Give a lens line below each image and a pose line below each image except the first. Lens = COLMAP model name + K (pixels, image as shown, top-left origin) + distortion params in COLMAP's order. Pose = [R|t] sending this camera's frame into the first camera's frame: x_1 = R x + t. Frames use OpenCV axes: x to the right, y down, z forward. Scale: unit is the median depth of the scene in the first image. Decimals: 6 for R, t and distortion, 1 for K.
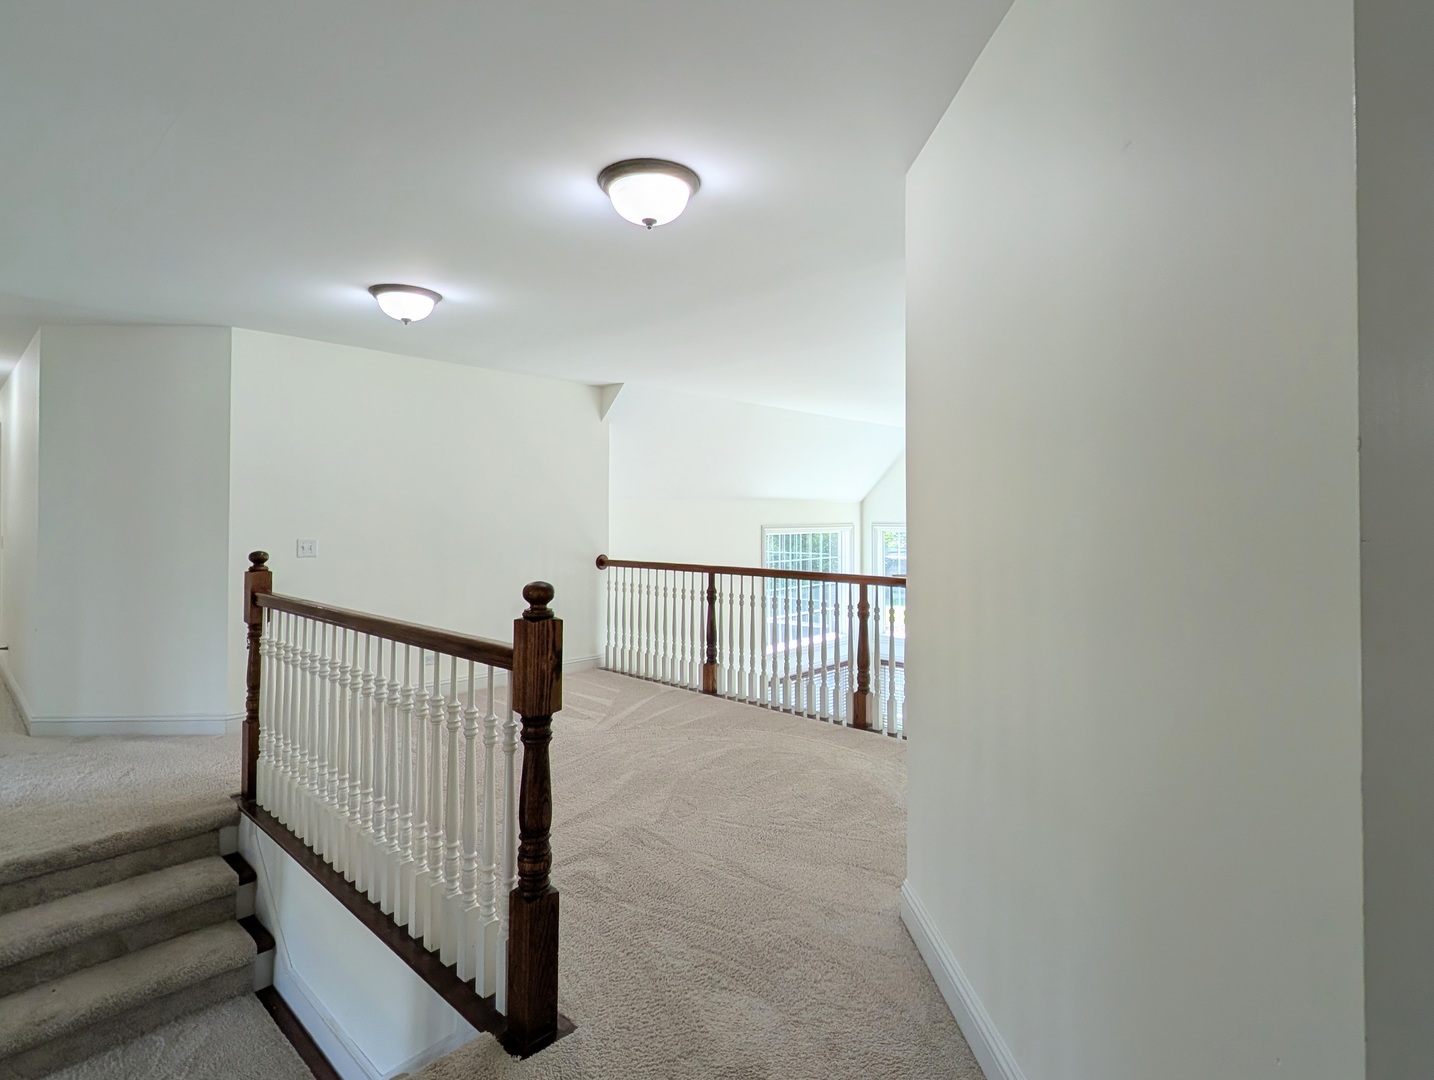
lens RADIAL K [[726.2, 0, 718.6], [0, 726.2, 506.1], [0, 0, 1]] dist [0.004146, -0.000156]
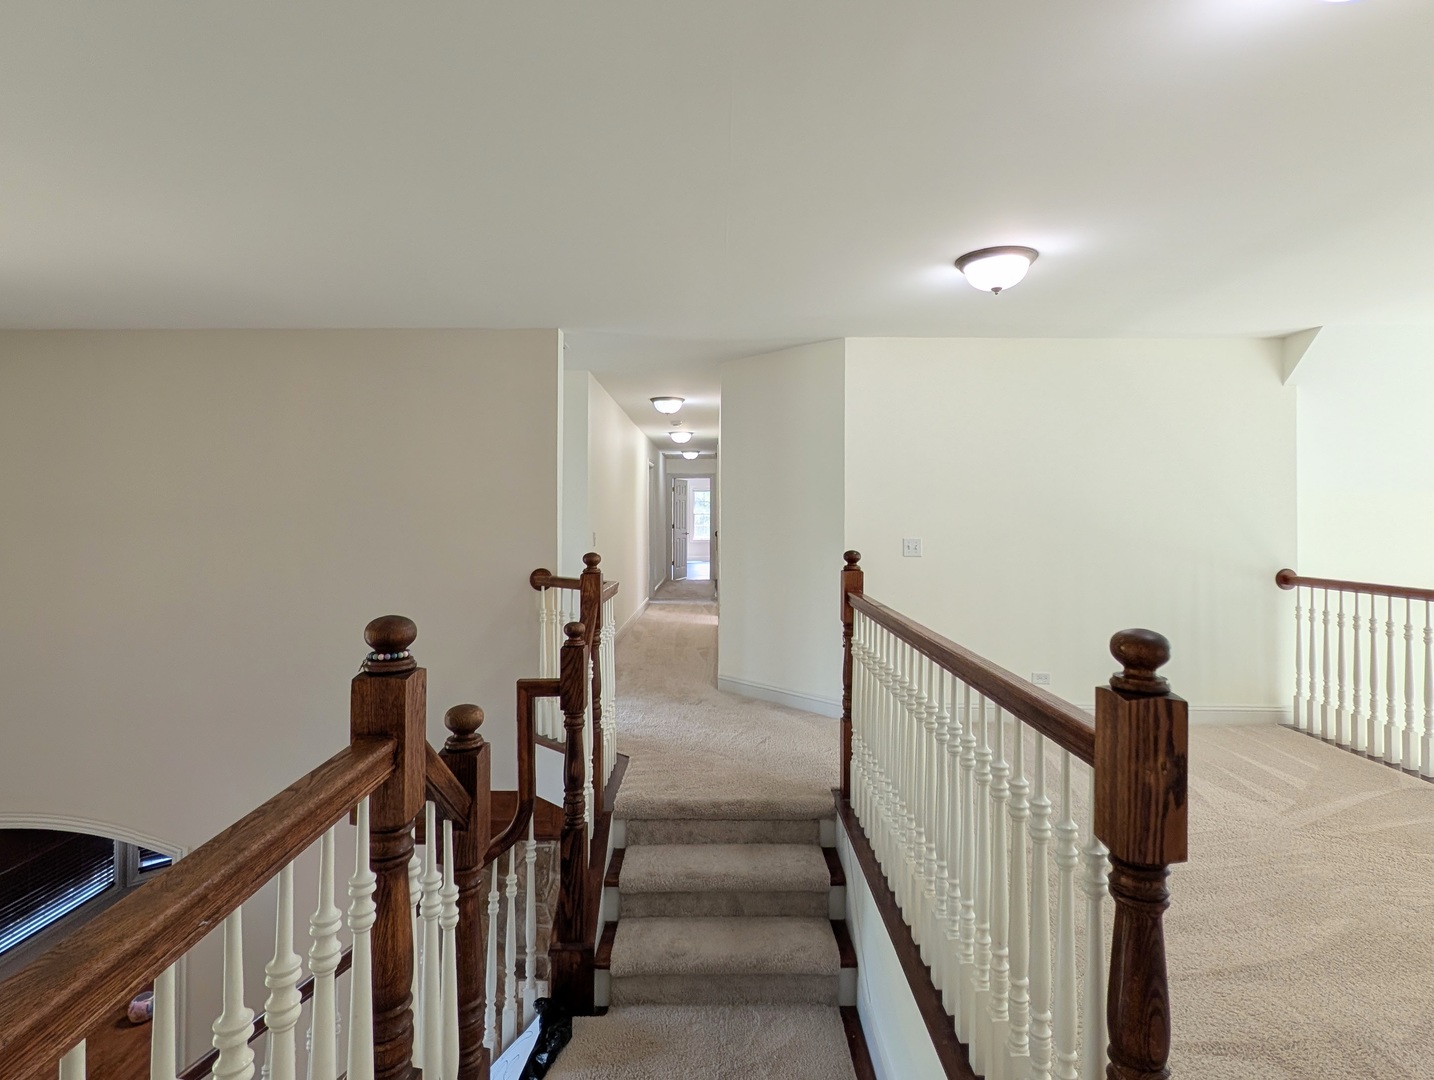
lens RADIAL K [[726.2, 0, 718.6], [0, 726.2, 506.1], [0, 0, 1]] dist [0.004146, -0.000156]
pose [[0.679898, -0.007808, -0.733265, -0.028609], [0.009317, 0.999955, -0.002010, 0.001328], [0.733247, -0.005465, 0.679940, 0.213811]]
